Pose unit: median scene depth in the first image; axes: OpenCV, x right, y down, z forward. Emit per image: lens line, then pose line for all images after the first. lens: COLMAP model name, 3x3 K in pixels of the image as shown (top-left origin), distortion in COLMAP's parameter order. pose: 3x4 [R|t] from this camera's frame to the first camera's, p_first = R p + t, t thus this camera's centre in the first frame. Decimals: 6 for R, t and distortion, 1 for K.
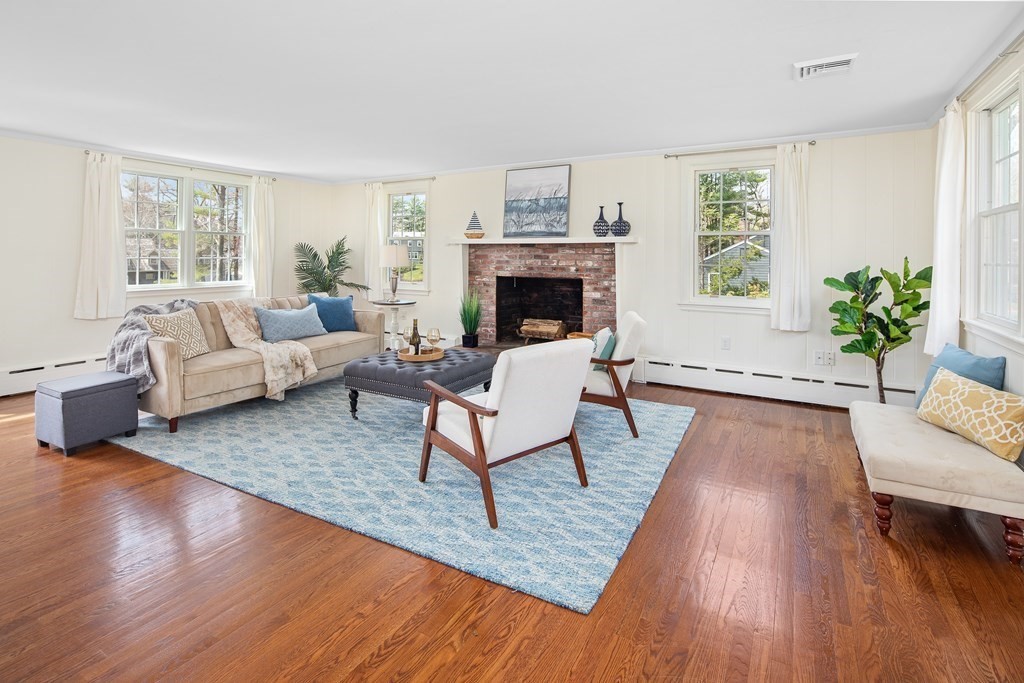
lens RADIAL K [[503.0, 0, 508.7], [0, 503.0, 248.7], [0, 0, 1]] dist [0.004379, -0.002469]
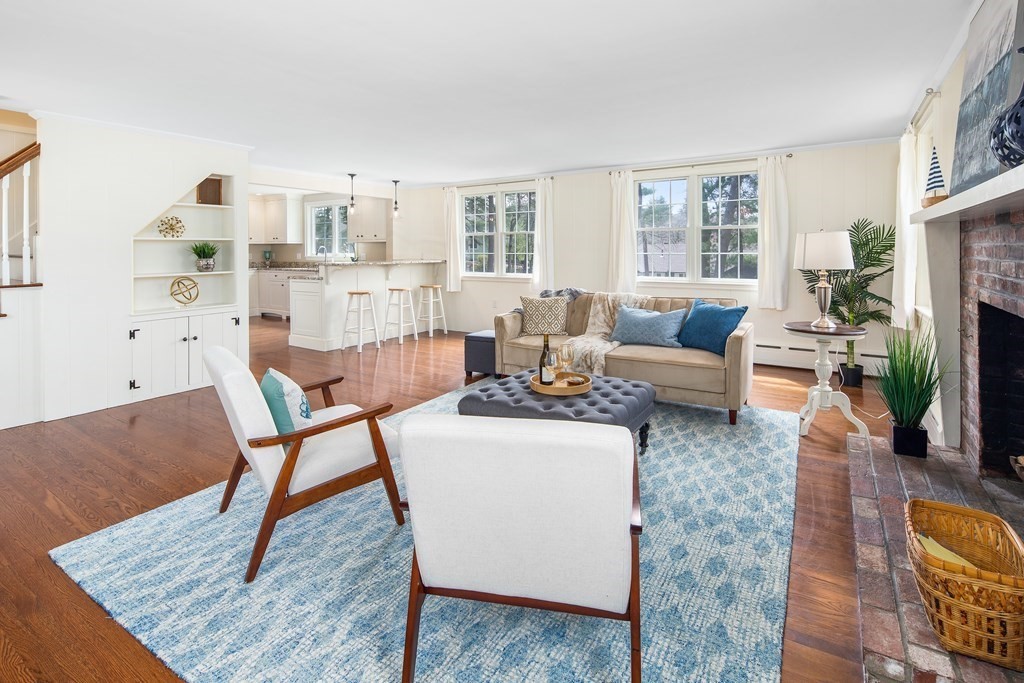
lens RADIAL K [[503.0, 0, 519.1], [0, 503.0, 251.7], [0, 0, 1]] dist [0.004379, -0.002469]
pose [[-0.025577, 0.000617, -0.999673, 0.459800], [0.016412, 0.999865, 0.000197, 0.009897], [0.999538, -0.016402, -0.025583, 0.717301]]
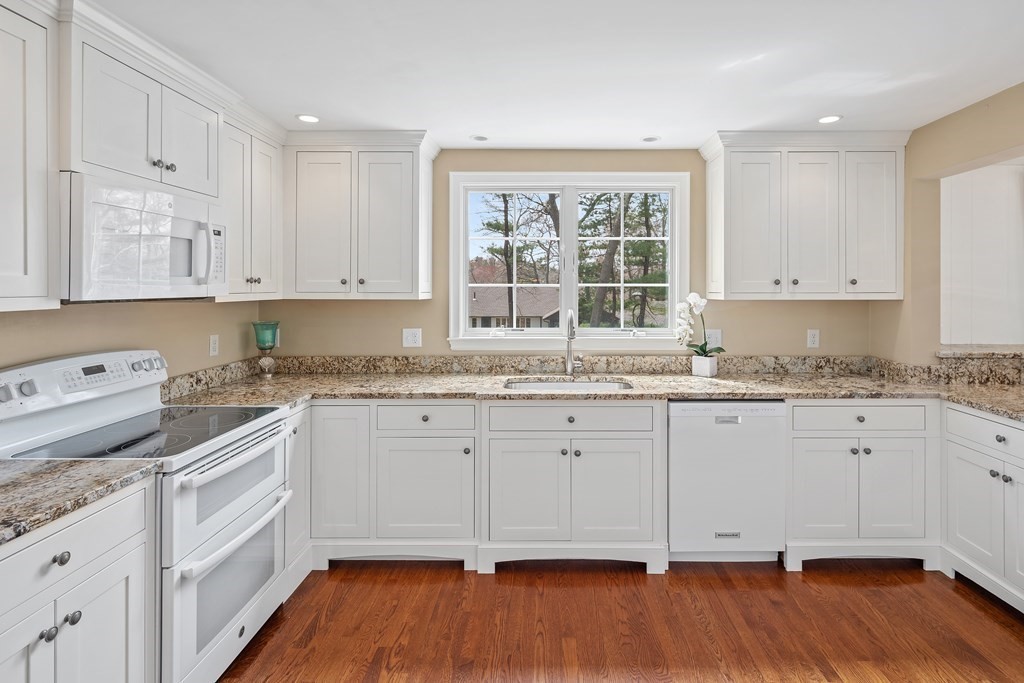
lens RADIAL K [[503.0, 0, 539.8], [0, 503.0, 292.9], [0, 0, 1]] dist [0.004379, -0.002469]
pose [[0.507259, -0.004047, -0.861784, -0.783528], [0.013068, 0.999910, 0.002996, -0.040210], [0.861695, -0.012782, 0.507266, -0.314685]]
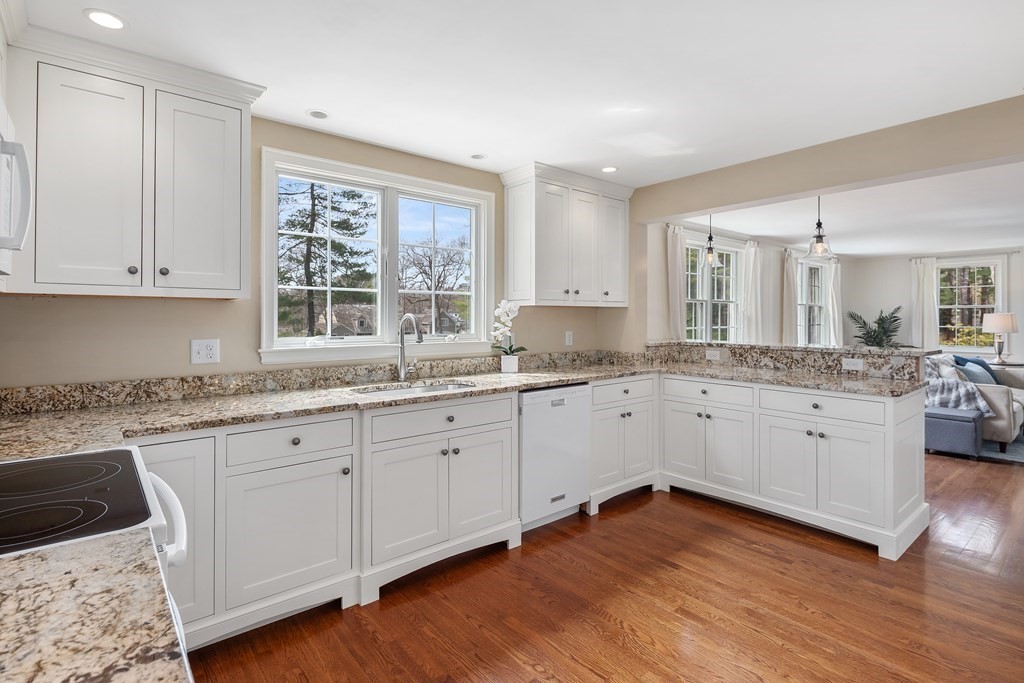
lens RADIAL K [[503.0, 0, 507.5], [0, 503.0, 313.1], [0, 0, 1]] dist [0.004379, -0.002469]
pose [[0.941982, -0.007594, -0.335576, -0.964821], [0.008292, 0.999965, 0.000648, -0.019479], [0.335560, -0.003393, 0.942013, -0.480747]]
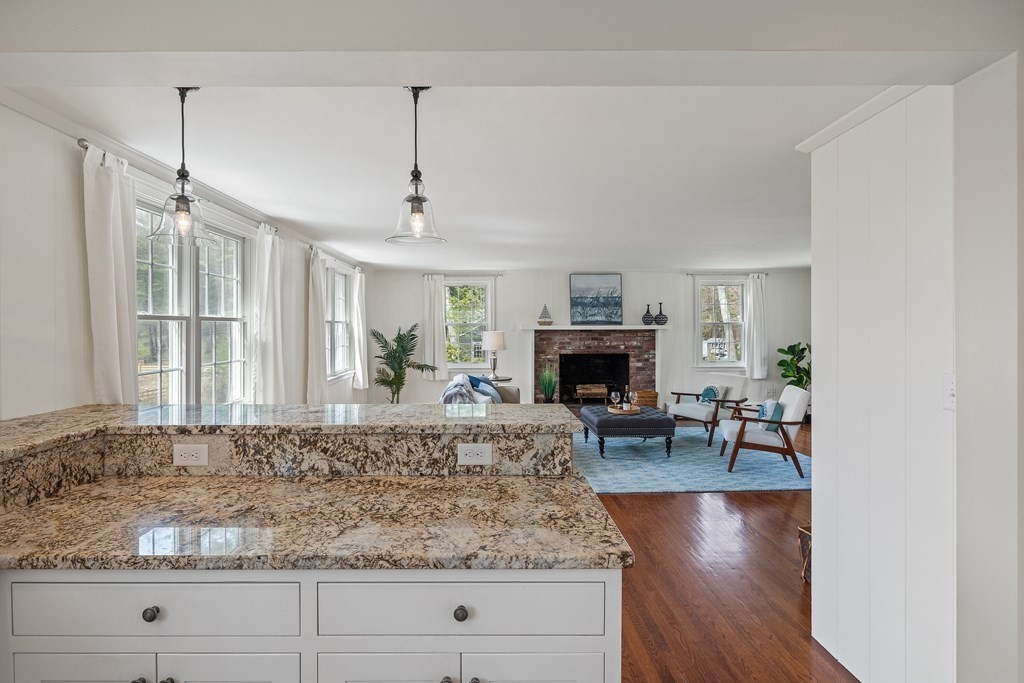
lens RADIAL K [[503.0, 0, 484.5], [0, 503.0, 332.5], [0, 0, 1]] dist [0.004379, -0.002469]
pose [[0.860480, -0.014612, 0.509275, -0.930162], [0.002128, 0.999683, 0.025088, -0.037854], [-0.509480, -0.020504, 0.860238, -0.033321]]
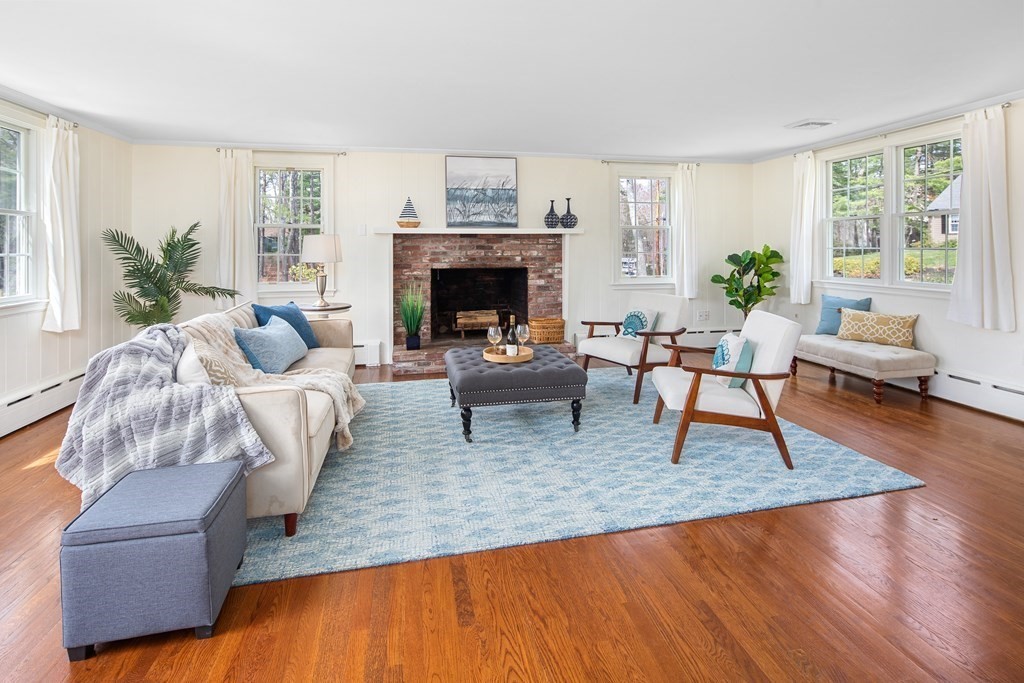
lens RADIAL K [[503.0, 0, 504.0], [0, 503.0, 240.2], [0, 0, 1]] dist [0.004379, -0.002469]
pose [[0.747190, 0.000541, 0.664610, -0.579917], [-0.000037, 1.000000, -0.000772, 0.002797], [-0.664611, 0.000552, 0.747190, 0.238803]]
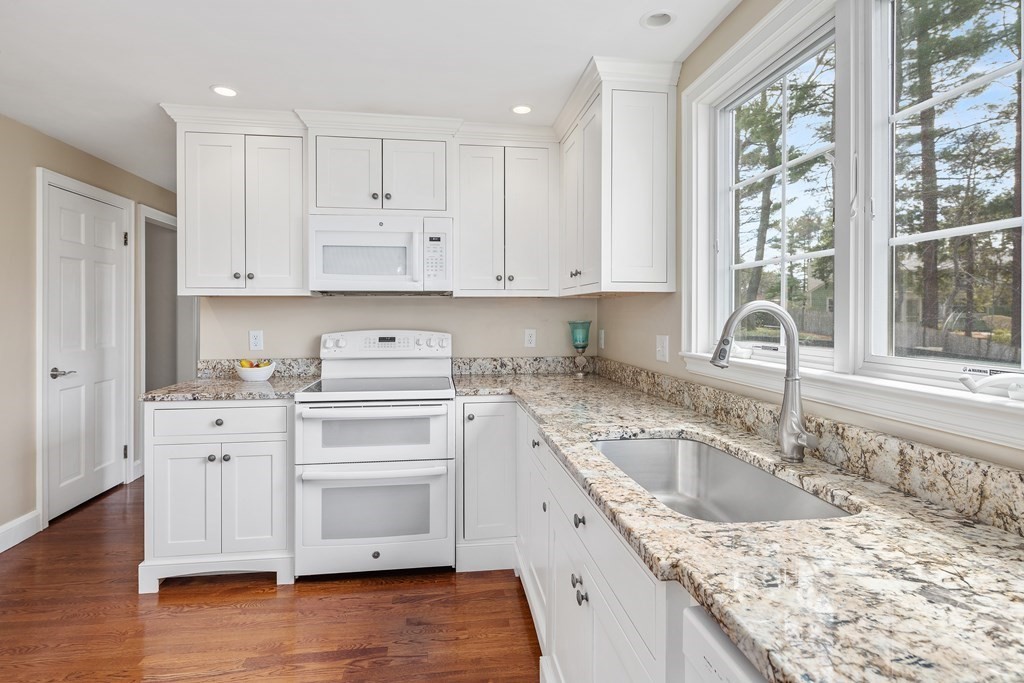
lens RADIAL K [[503.0, 0, 512.6], [0, 503.0, 316.3], [0, 0, 1]] dist [0.004379, -0.002469]
pose [[-0.778133, -0.003546, -0.628090, -1.011644], [0.001893, 0.999966, -0.007991, -0.010136], [0.628097, -0.007407, -0.778100, 0.107882]]
